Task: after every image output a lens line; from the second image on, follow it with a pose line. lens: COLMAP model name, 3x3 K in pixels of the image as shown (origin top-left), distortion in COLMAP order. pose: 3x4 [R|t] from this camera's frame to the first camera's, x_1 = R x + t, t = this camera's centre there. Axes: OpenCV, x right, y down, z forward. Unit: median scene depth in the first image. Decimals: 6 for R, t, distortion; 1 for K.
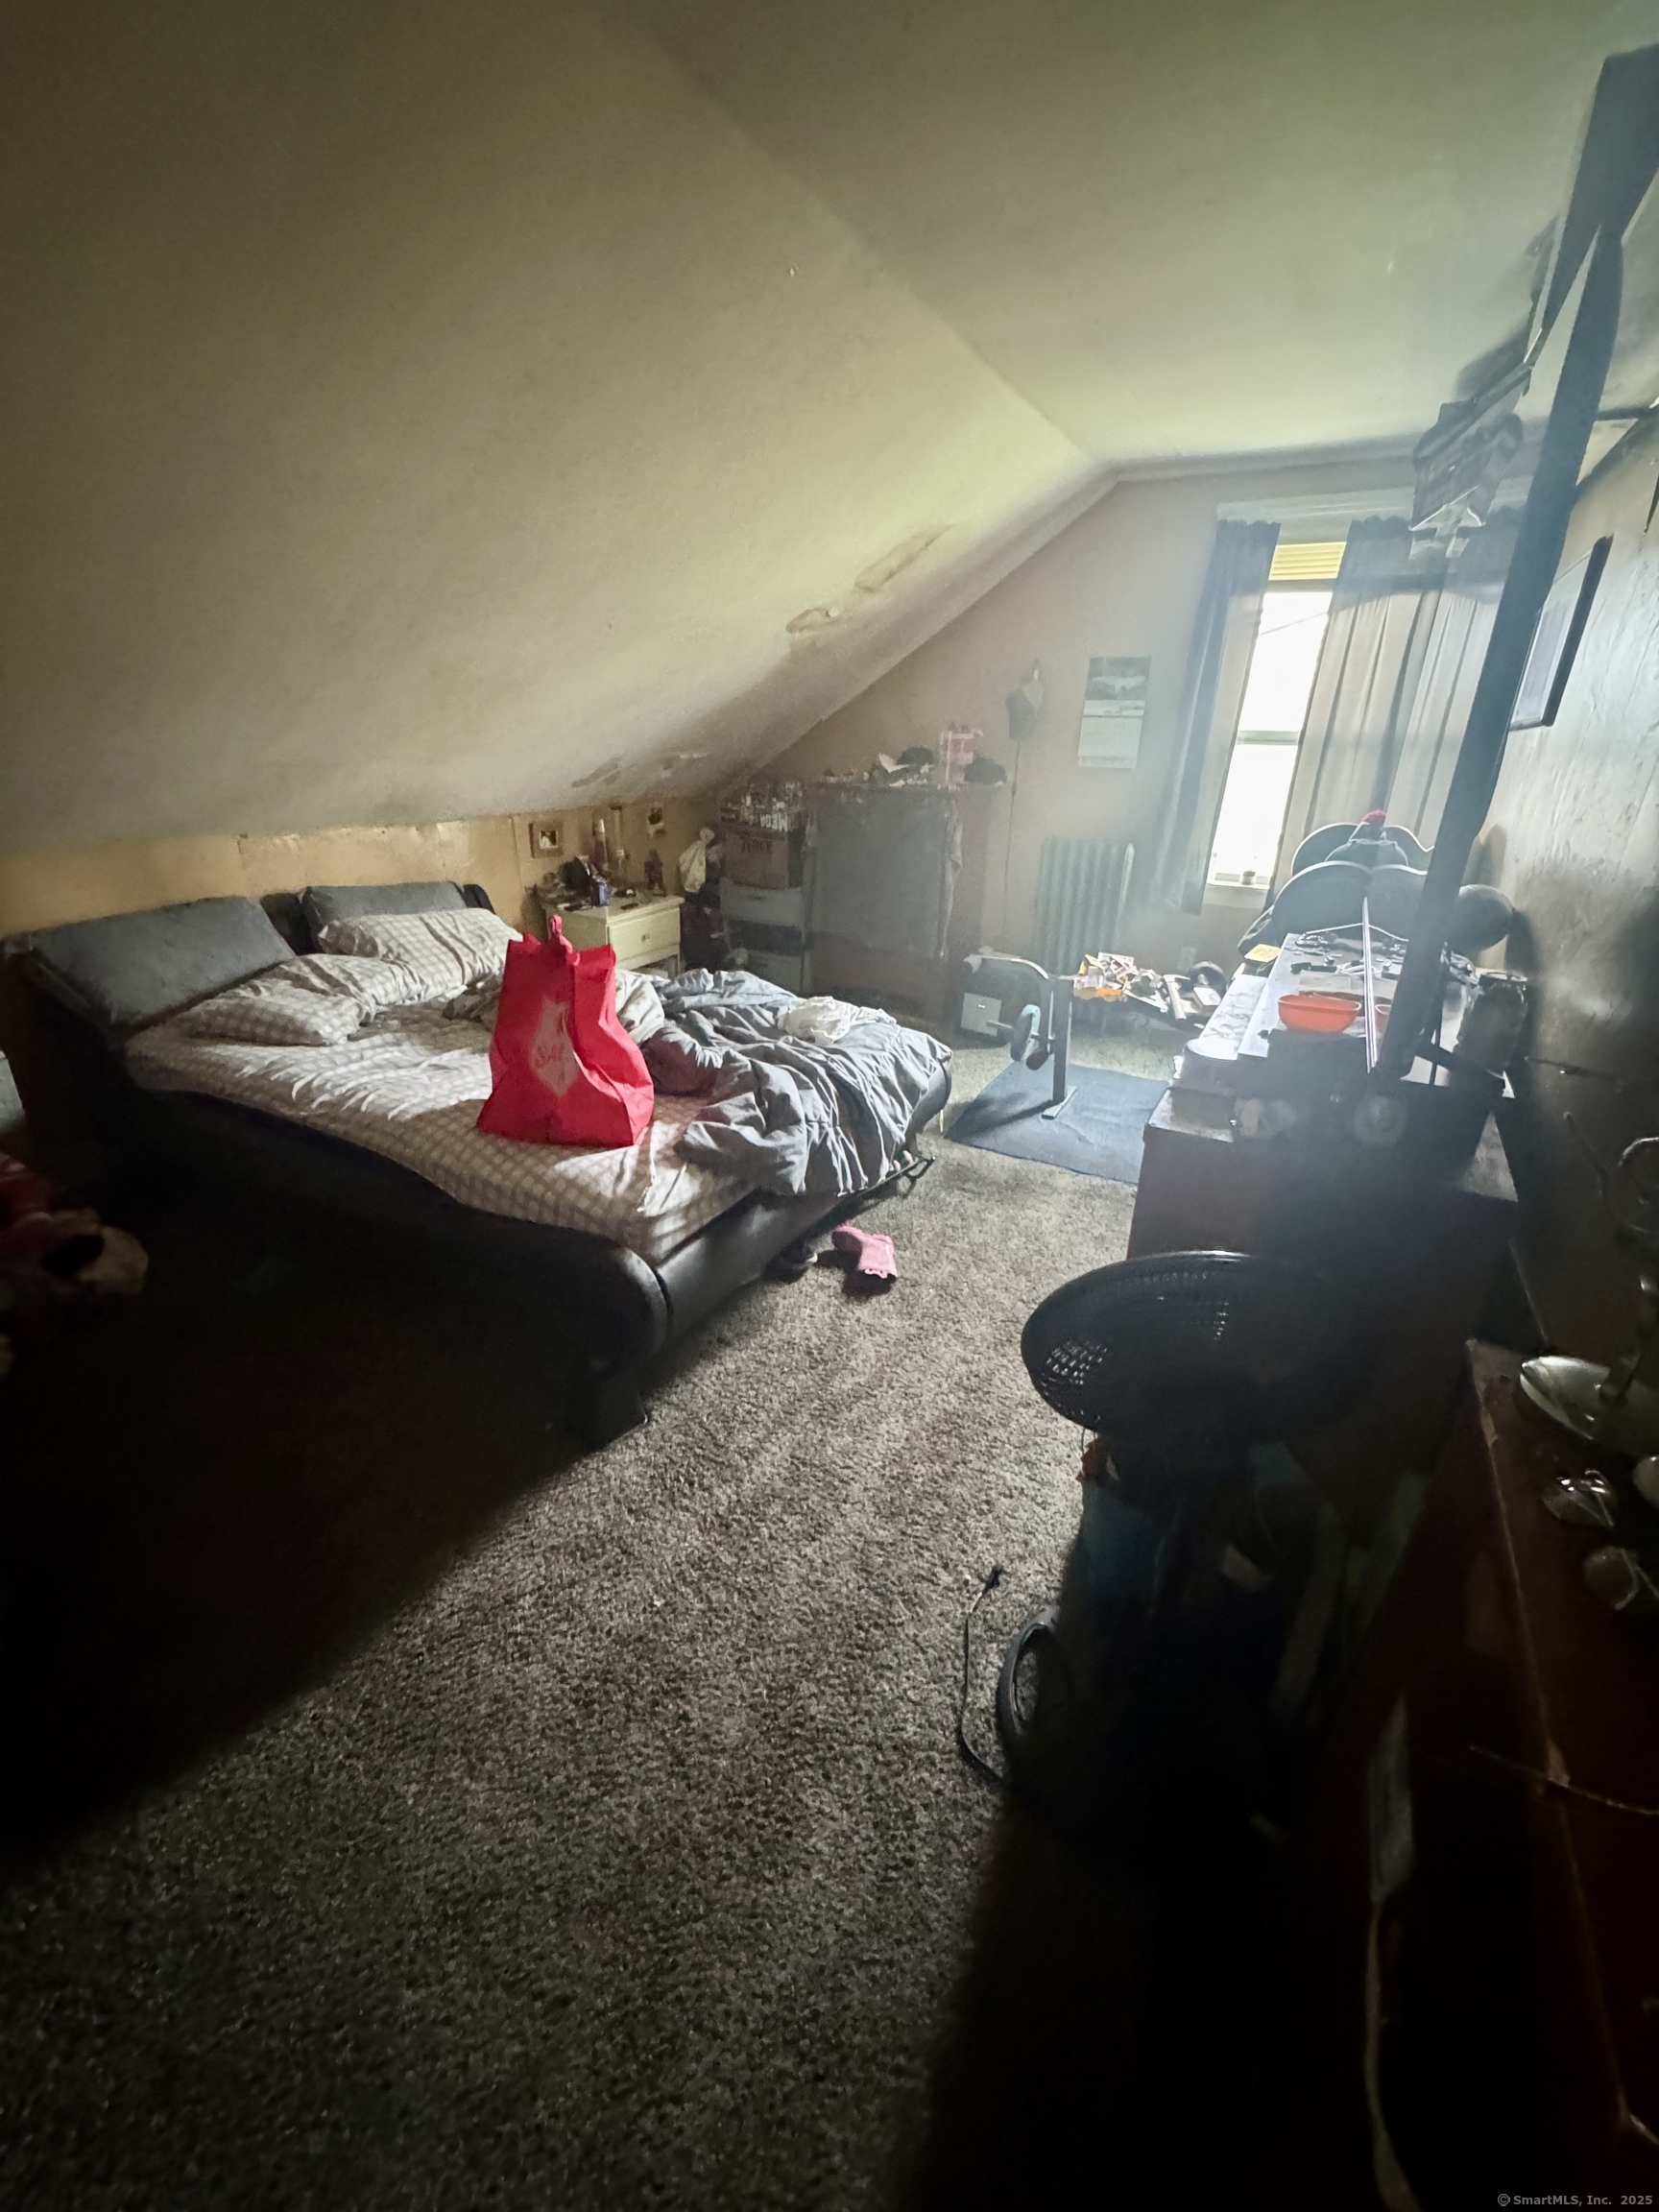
lens RADIAL K [[892.8, 0, 822.9], [0, 892.8, 1105.7], [0, 0, 1]] dist [-0.000166, -0.000158]
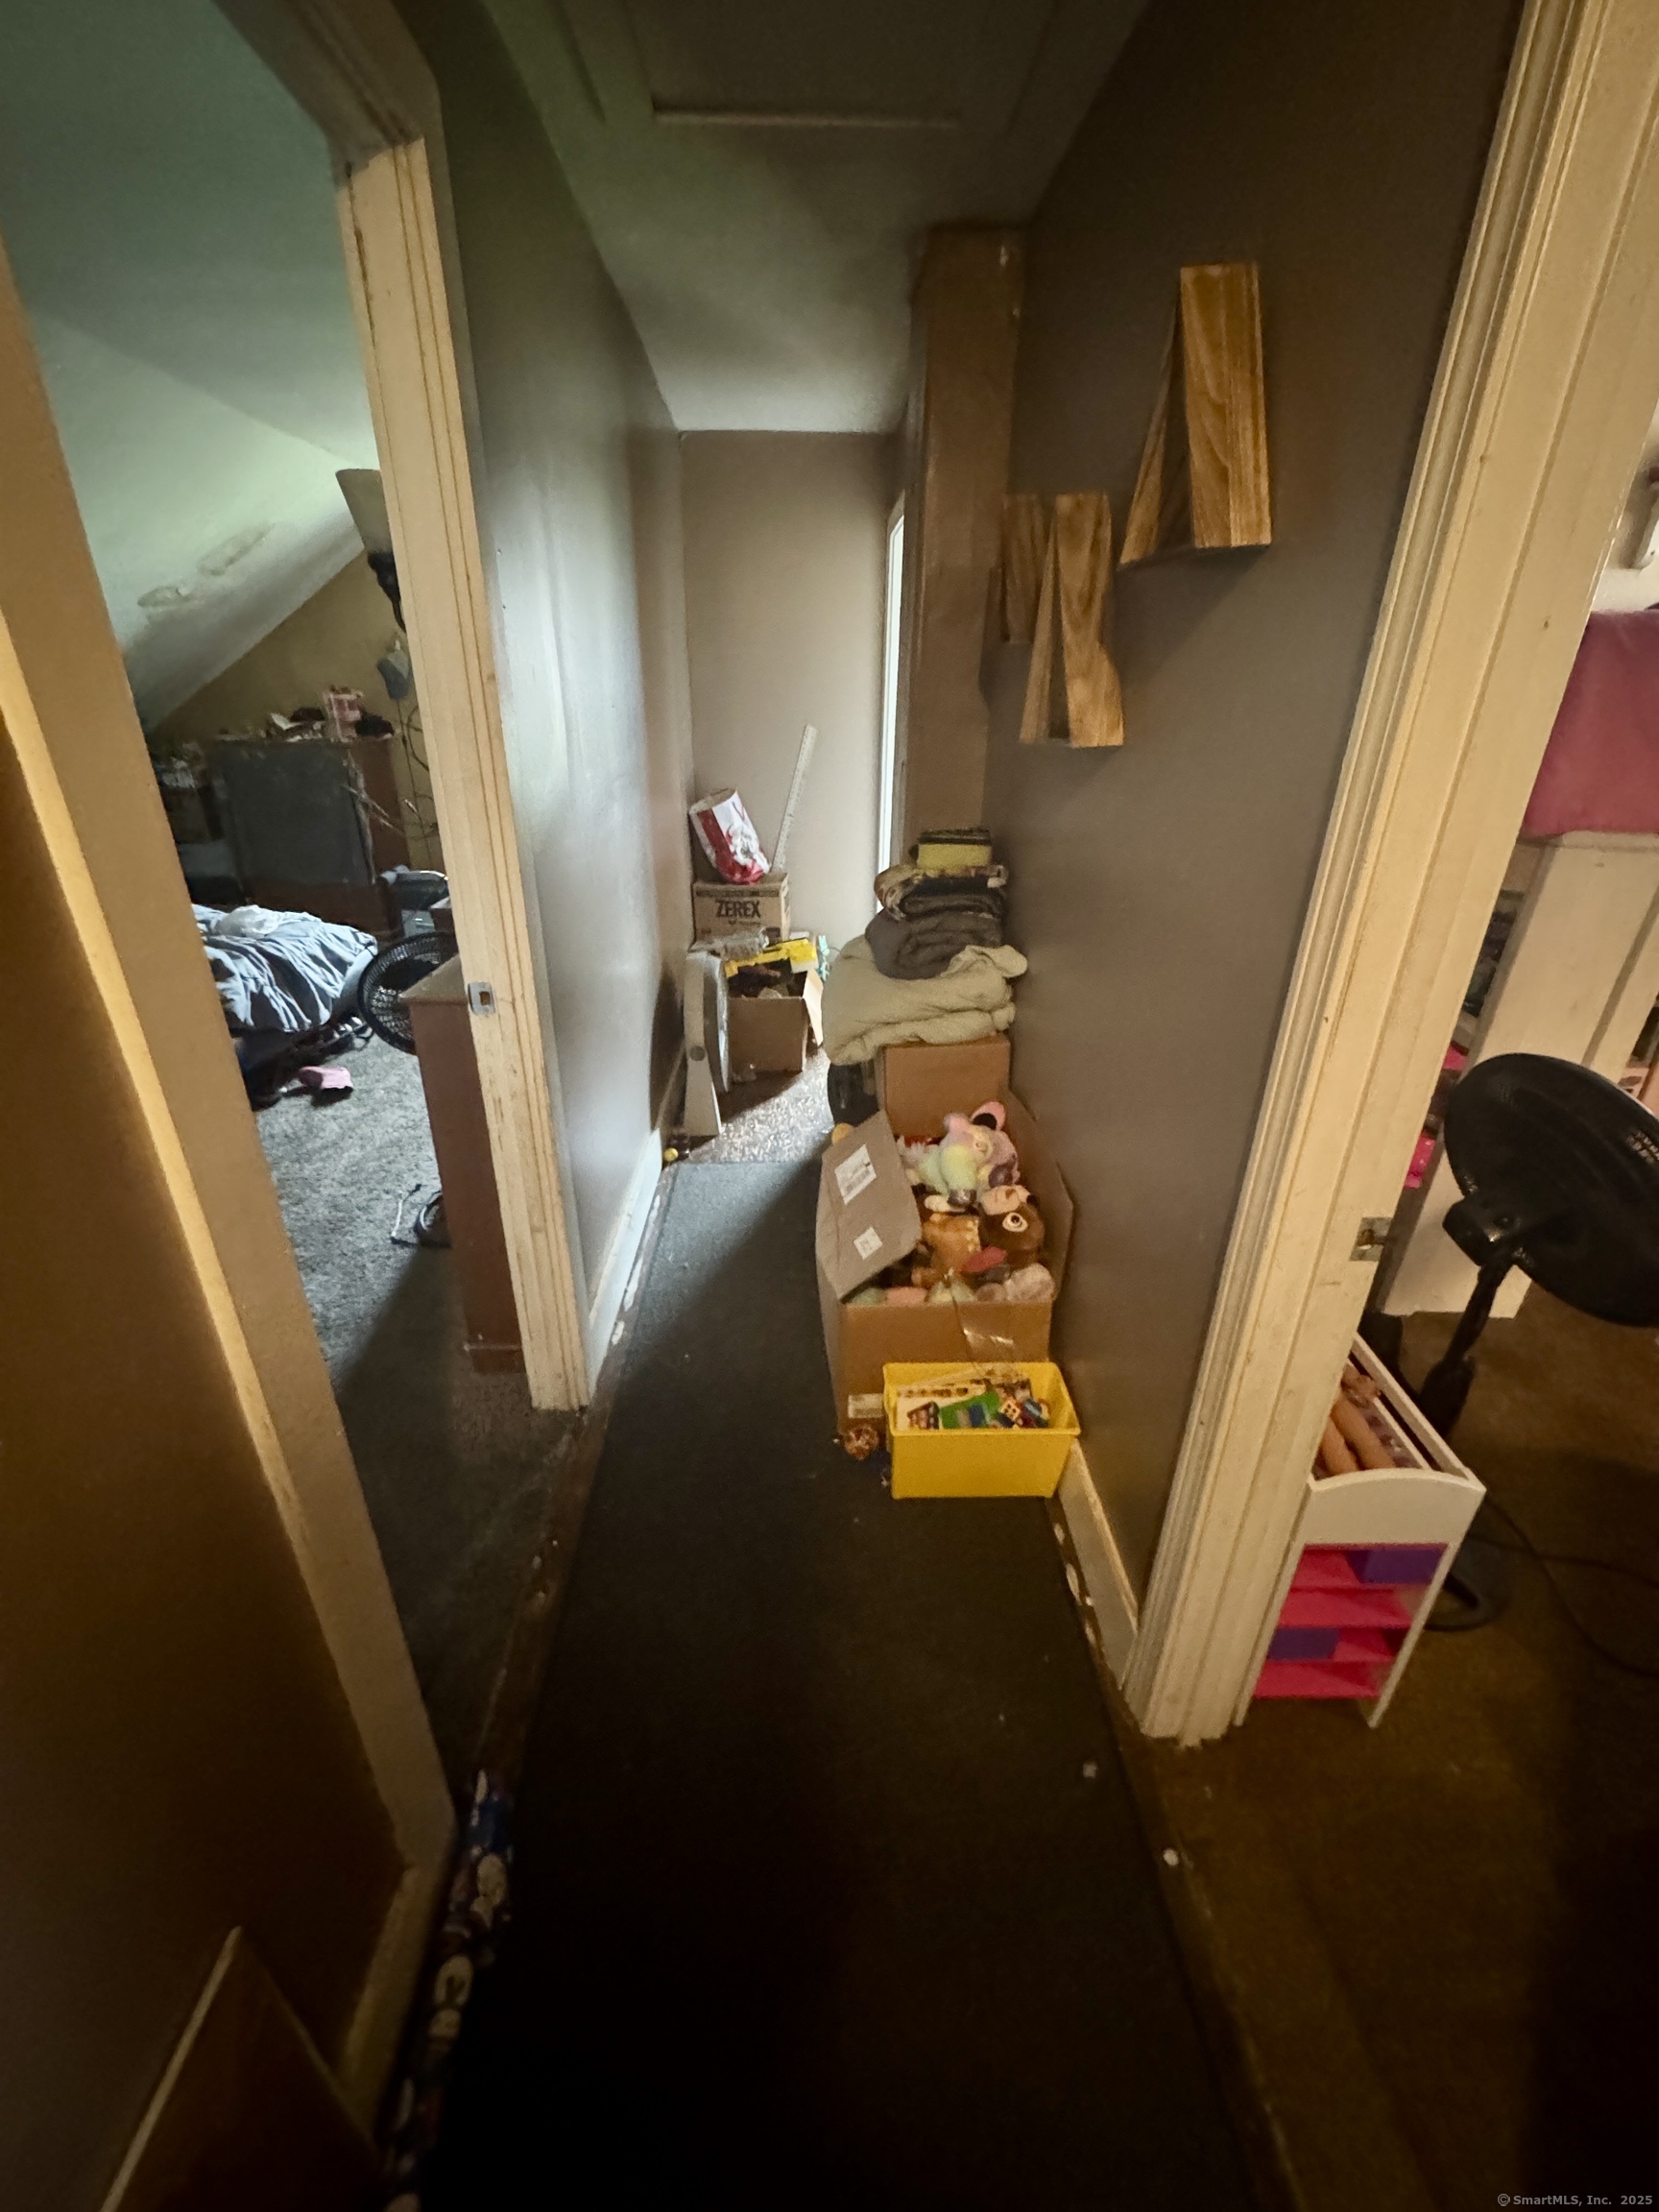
lens RADIAL K [[892.8, 0, 832.6], [0, 892.8, 1106.8], [0, 0, 1]] dist [-0.000166, -0.000158]
pose [[0.861159, -0.223685, 0.456475, 0.073326], [0.205689, 0.974516, 0.089498, 0.216907], [-0.464862, 0.016820, 0.885223, -0.515705]]
